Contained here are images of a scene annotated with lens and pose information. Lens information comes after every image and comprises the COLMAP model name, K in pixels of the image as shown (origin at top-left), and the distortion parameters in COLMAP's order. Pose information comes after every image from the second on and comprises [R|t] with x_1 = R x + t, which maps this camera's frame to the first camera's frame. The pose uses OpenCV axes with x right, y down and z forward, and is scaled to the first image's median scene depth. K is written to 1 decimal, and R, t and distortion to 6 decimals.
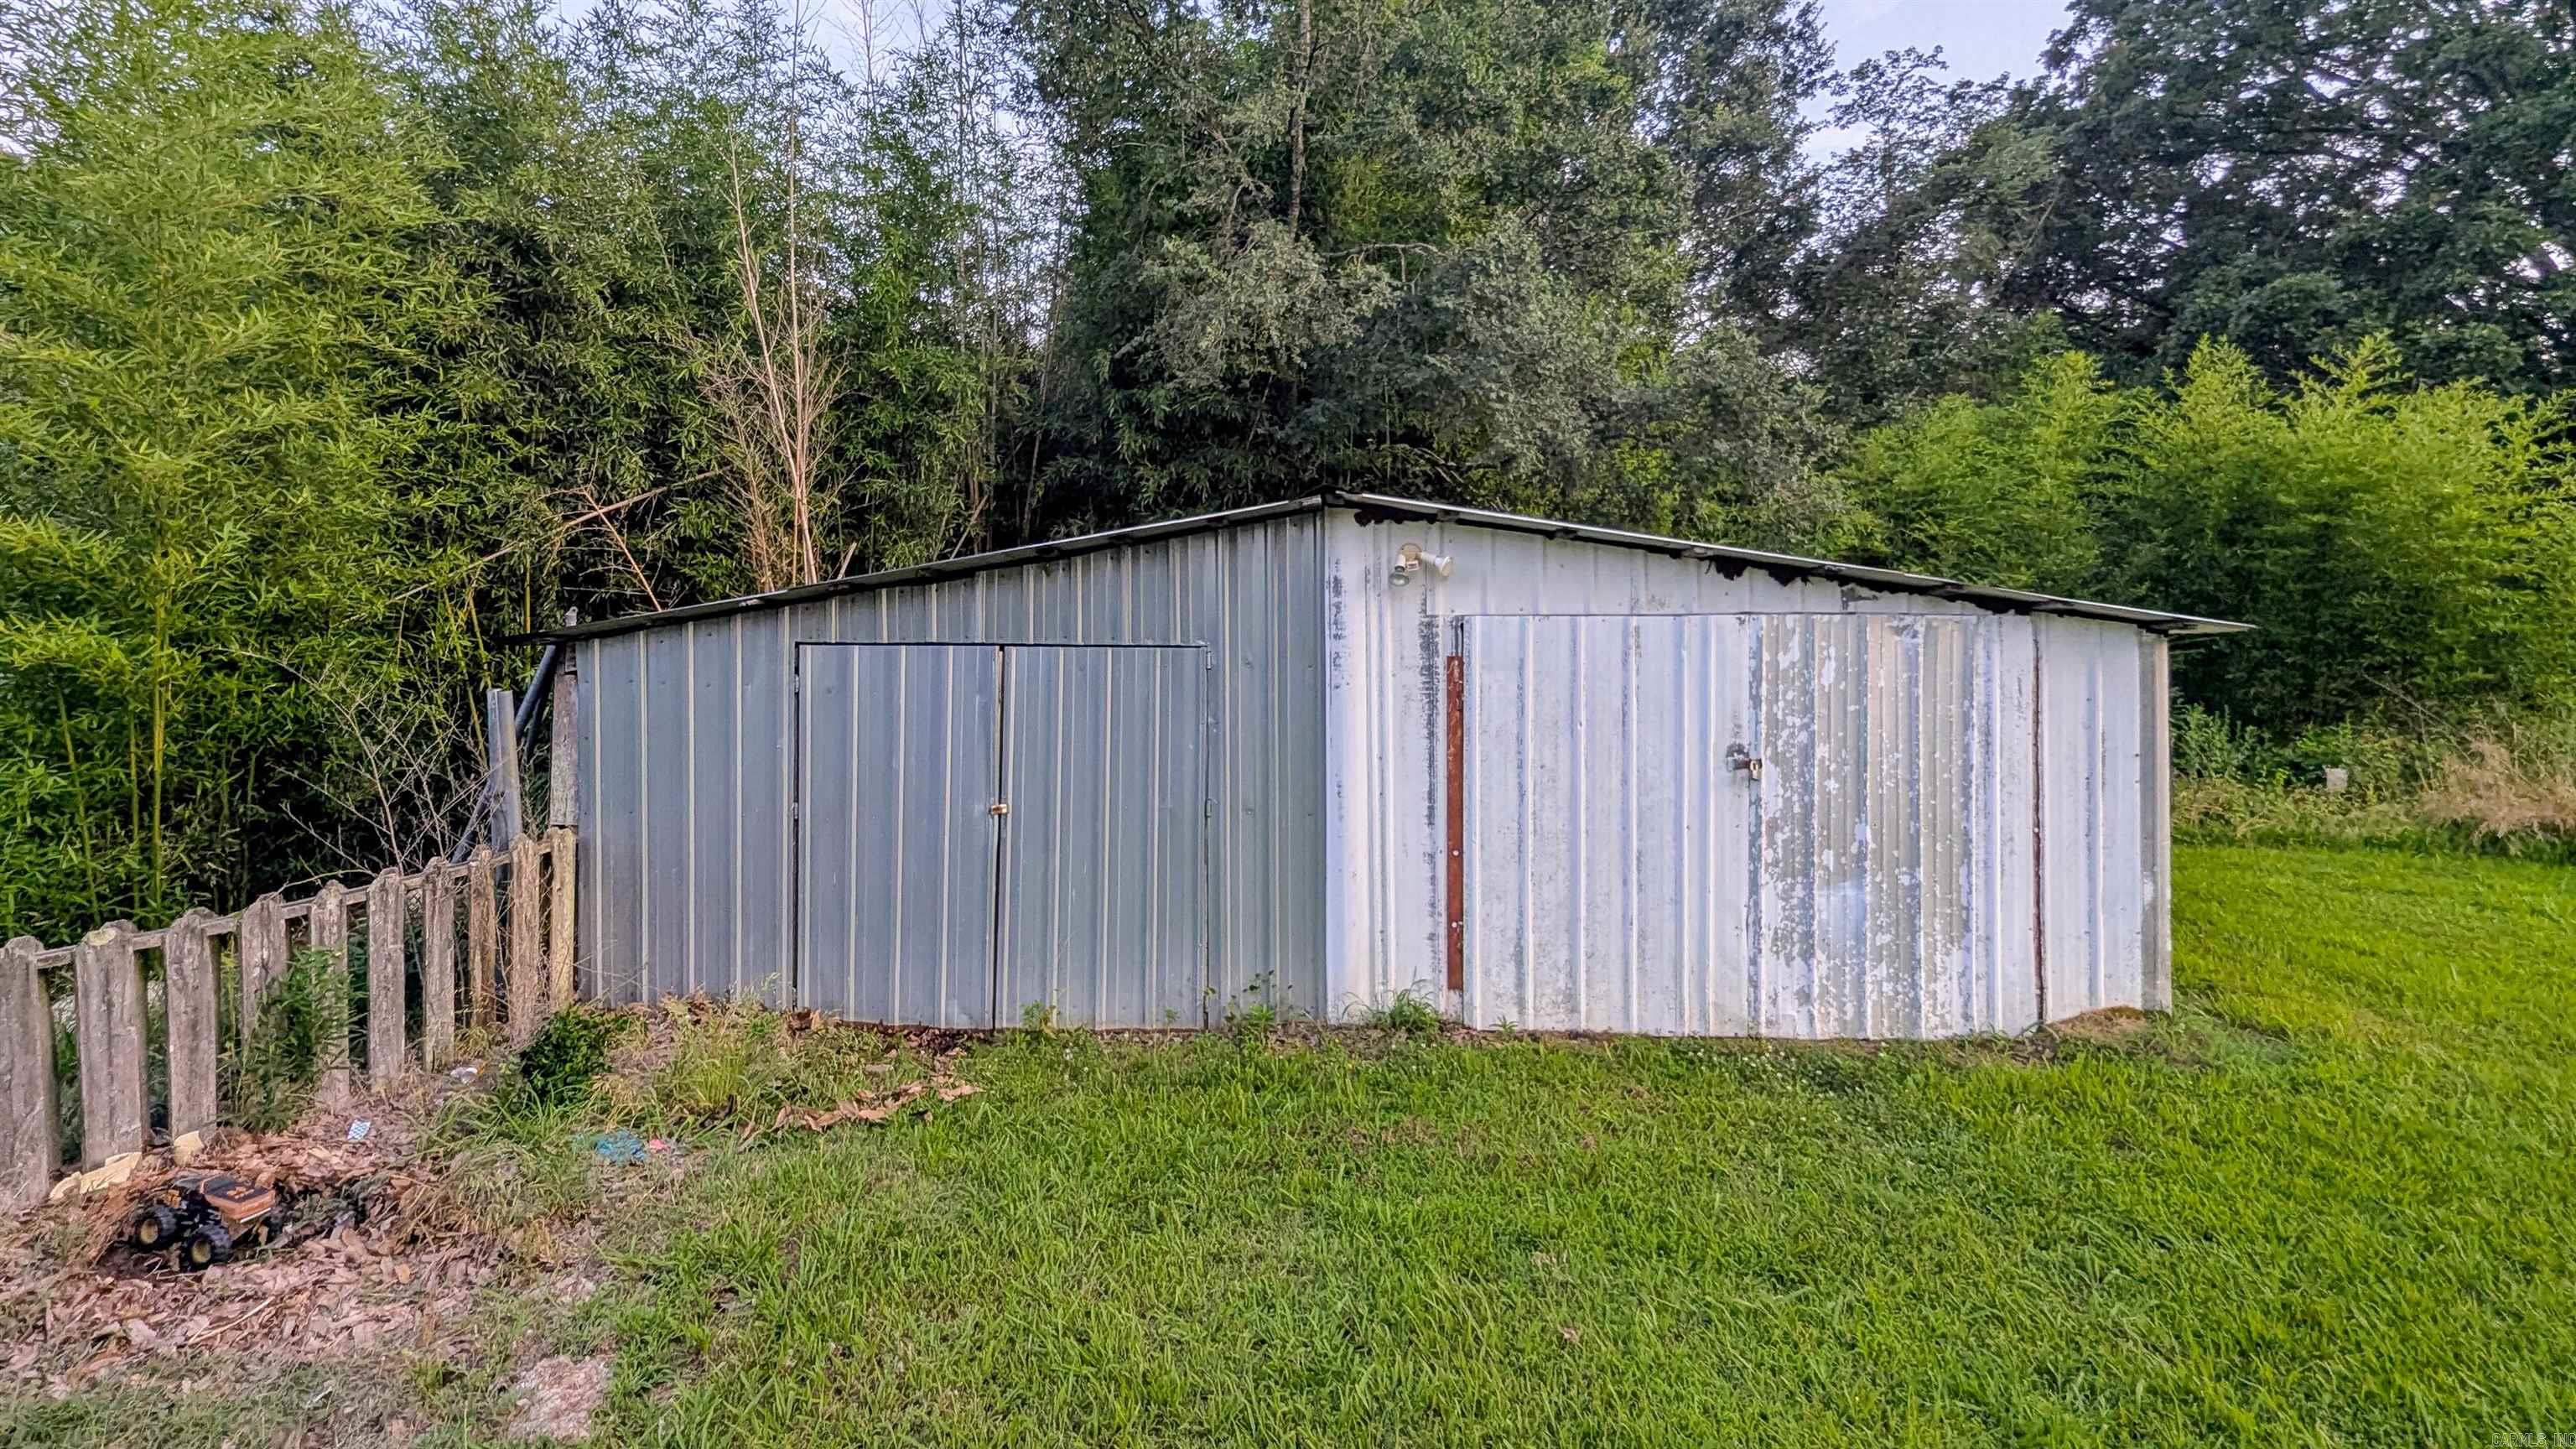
lens RADIAL K [[1081.3, 0, 1287.4], [0, 1081.3, 652.1], [0, 0, 1]] dist [-0.002253, -0.000344]
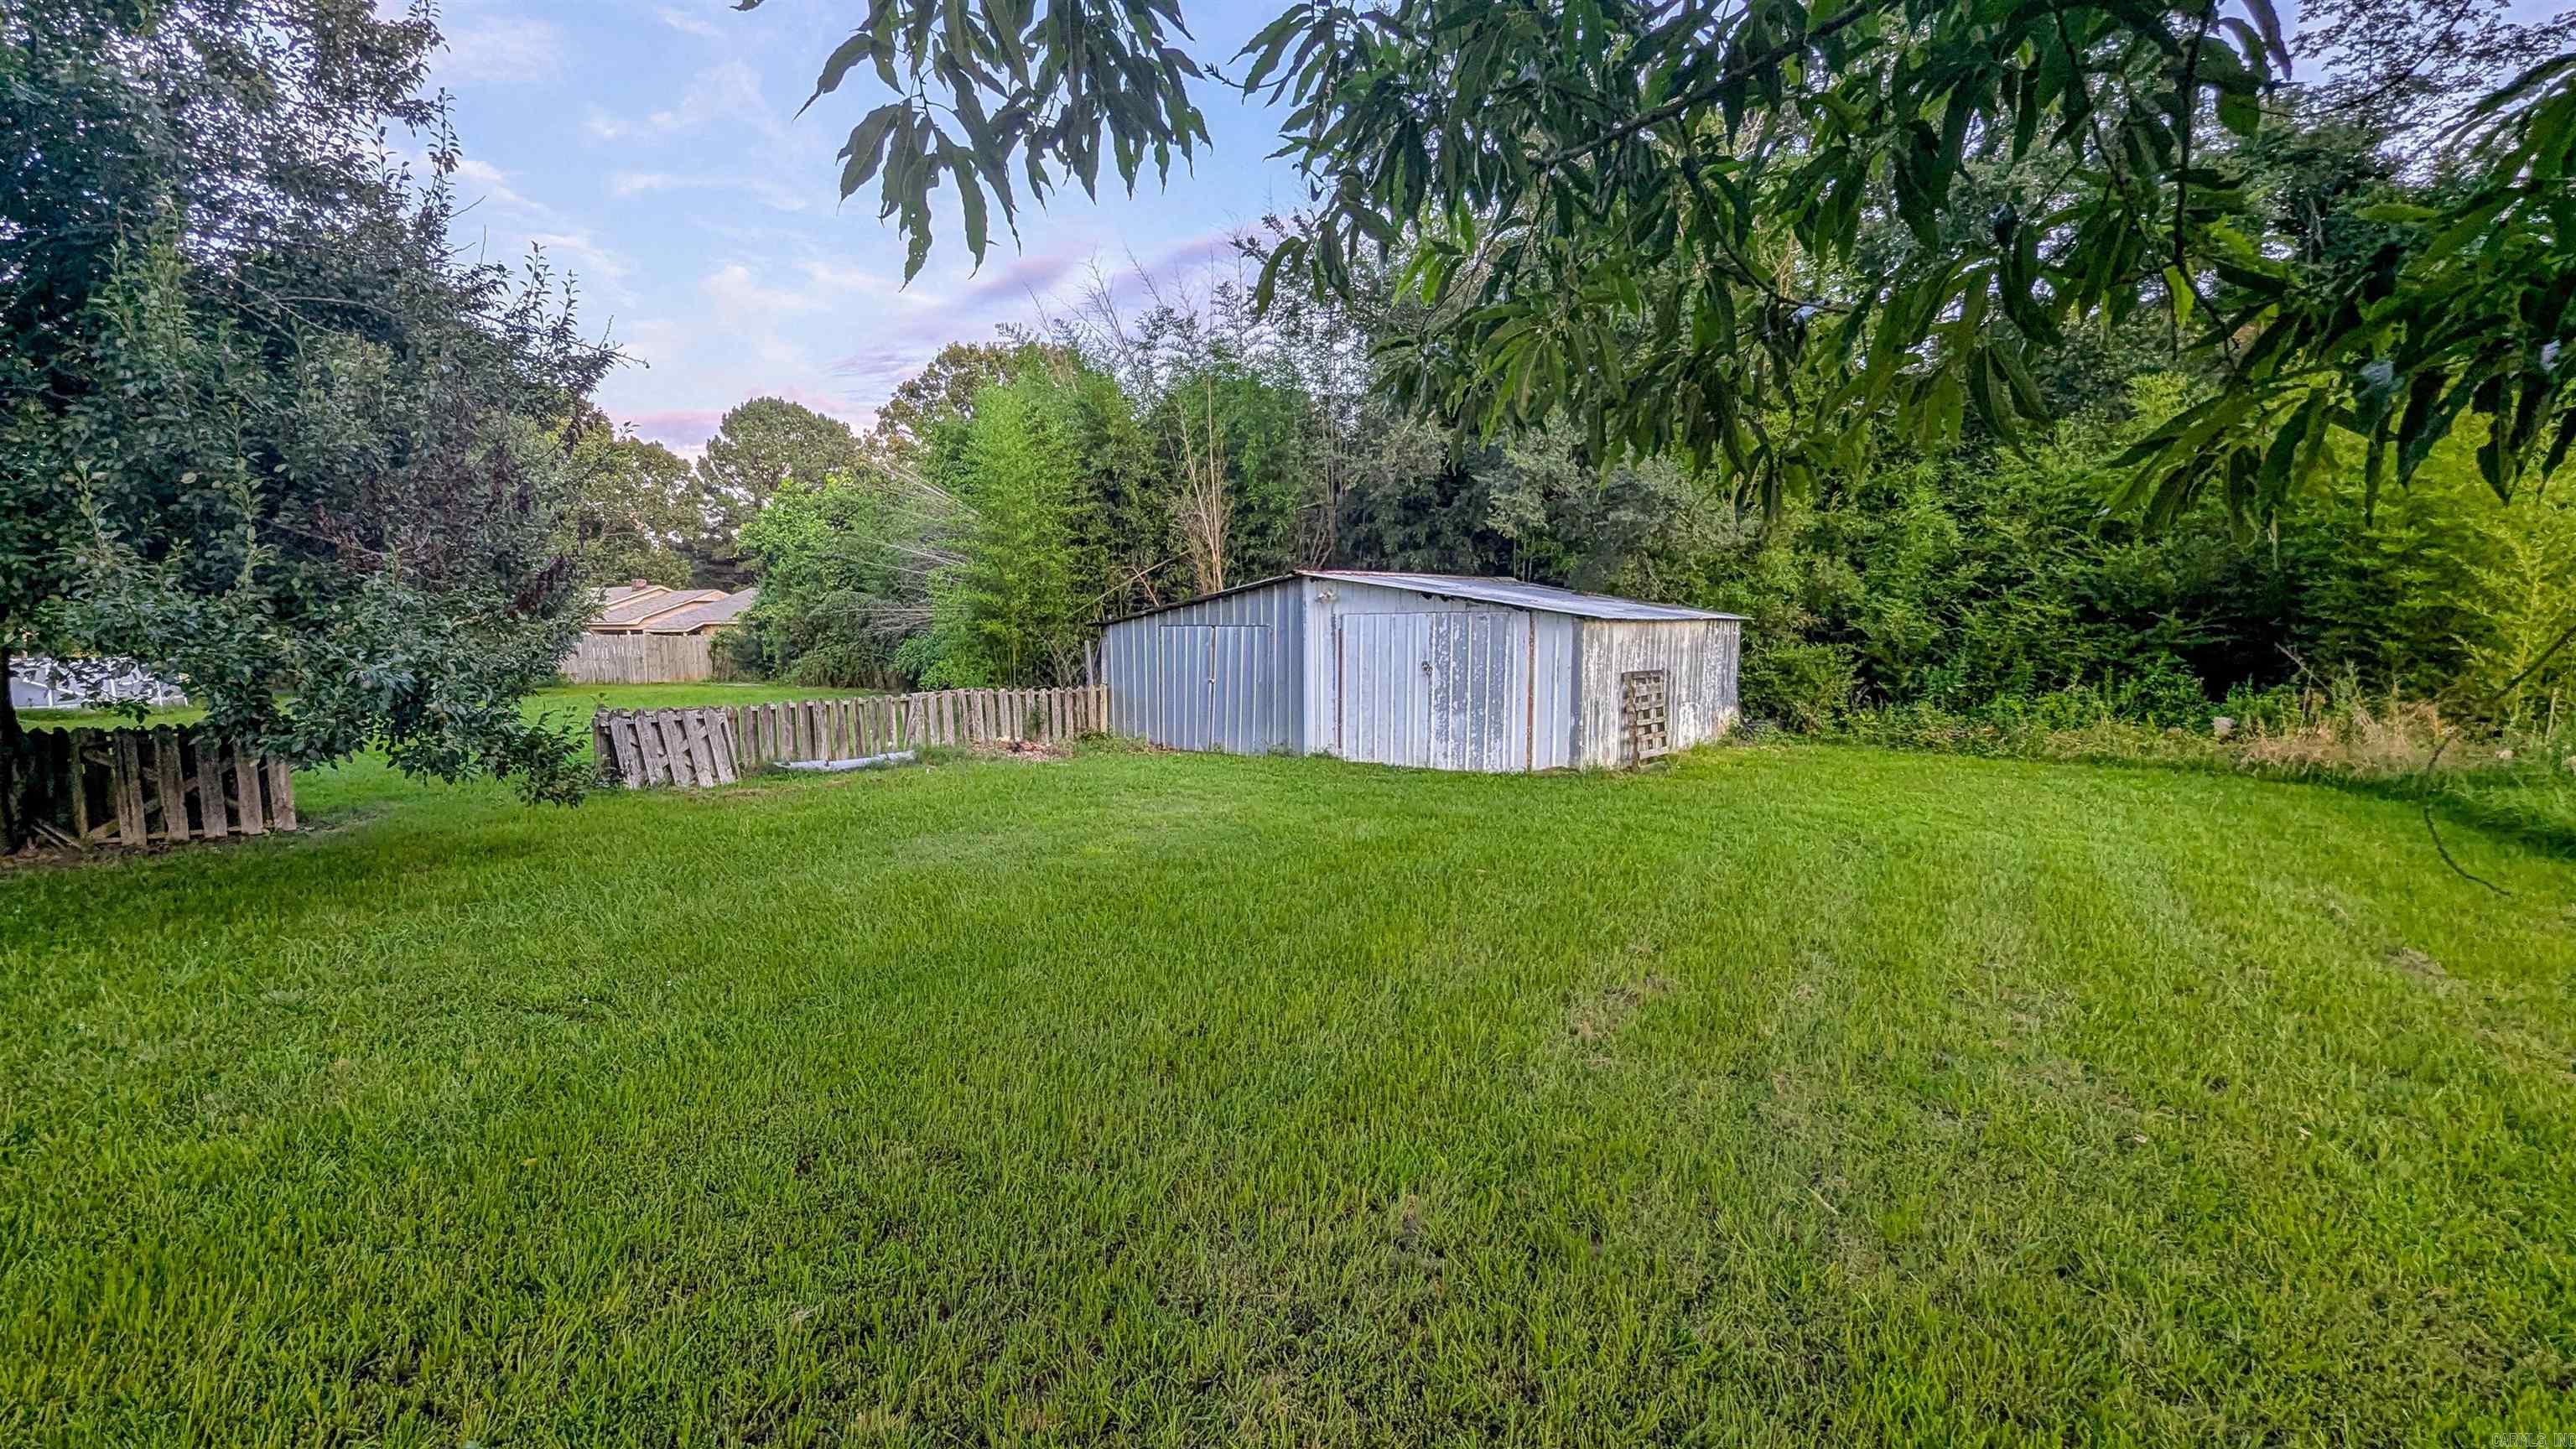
lens RADIAL K [[1109.7, 0, 1334.0], [0, 1109.7, 779.2], [0, 0, 1]] dist [-0.001714, 0.000094]
pose [[0.851618, 0.065775, -0.520019, 1.644375], [0.001285, 0.991830, 0.127557, 0.023108], [0.524161, -0.109298, 0.844576, -1.458993]]
